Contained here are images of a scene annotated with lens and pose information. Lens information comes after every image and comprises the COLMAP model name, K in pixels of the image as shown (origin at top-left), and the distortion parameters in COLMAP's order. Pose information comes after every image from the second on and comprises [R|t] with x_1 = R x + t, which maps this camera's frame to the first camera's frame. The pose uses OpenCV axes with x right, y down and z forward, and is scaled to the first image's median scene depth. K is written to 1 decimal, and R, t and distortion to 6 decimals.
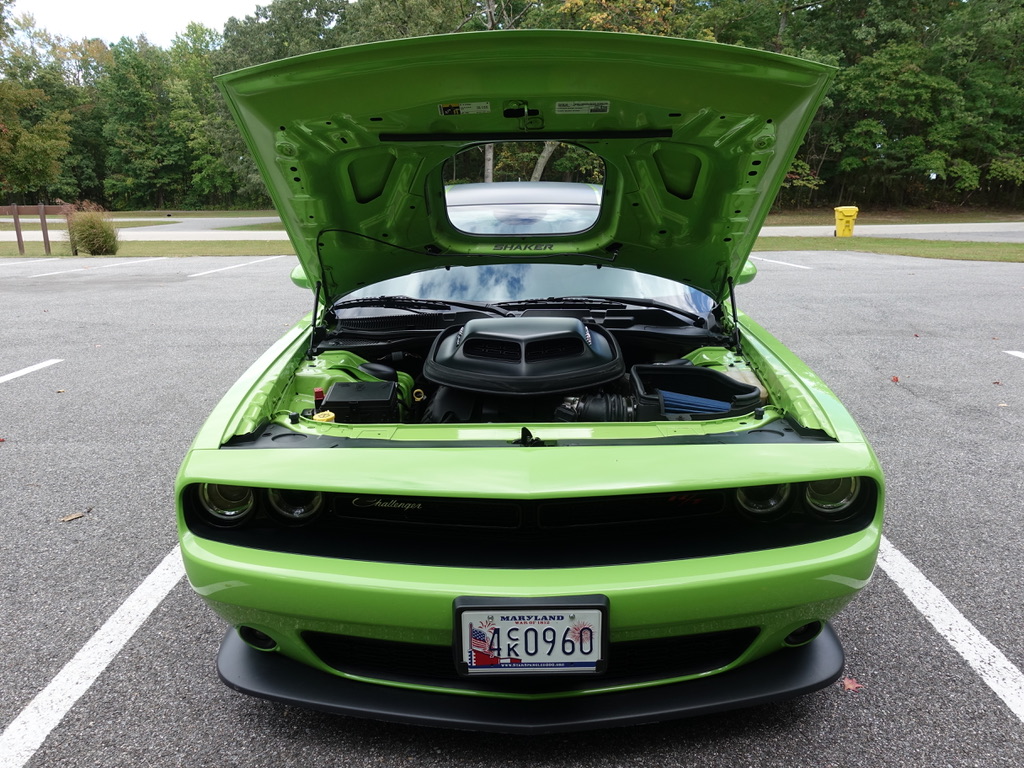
lens RADIAL K [[794.1, 0, 505.9], [0, 794.1, 382.9], [0, 0, 1]] dist [0.000395, -0.014213]
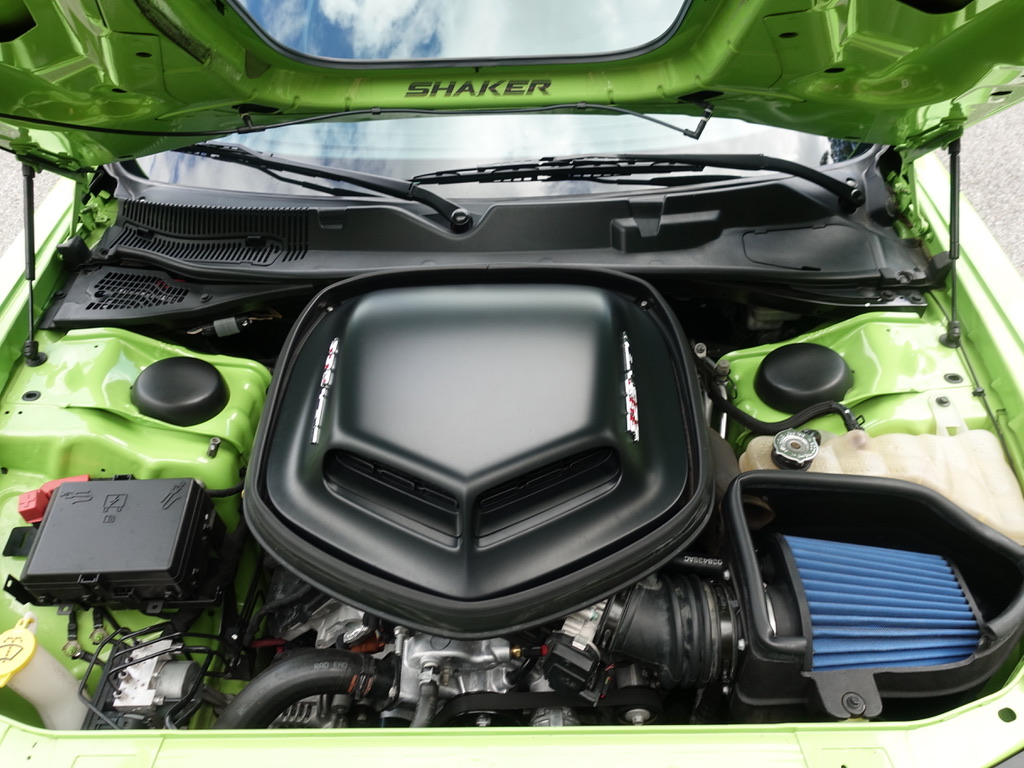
lens RADIAL K [[794.1, 0, 515.4], [0, 794.1, 382.4], [0, 0, 1]] dist [0.000395, -0.014213]
pose [[0.999808, -0.019314, -0.003356, 0.039758], [0.018562, 0.877638, 0.478965, -0.234478], [-0.006305, -0.478935, 0.877827, 0.567432]]
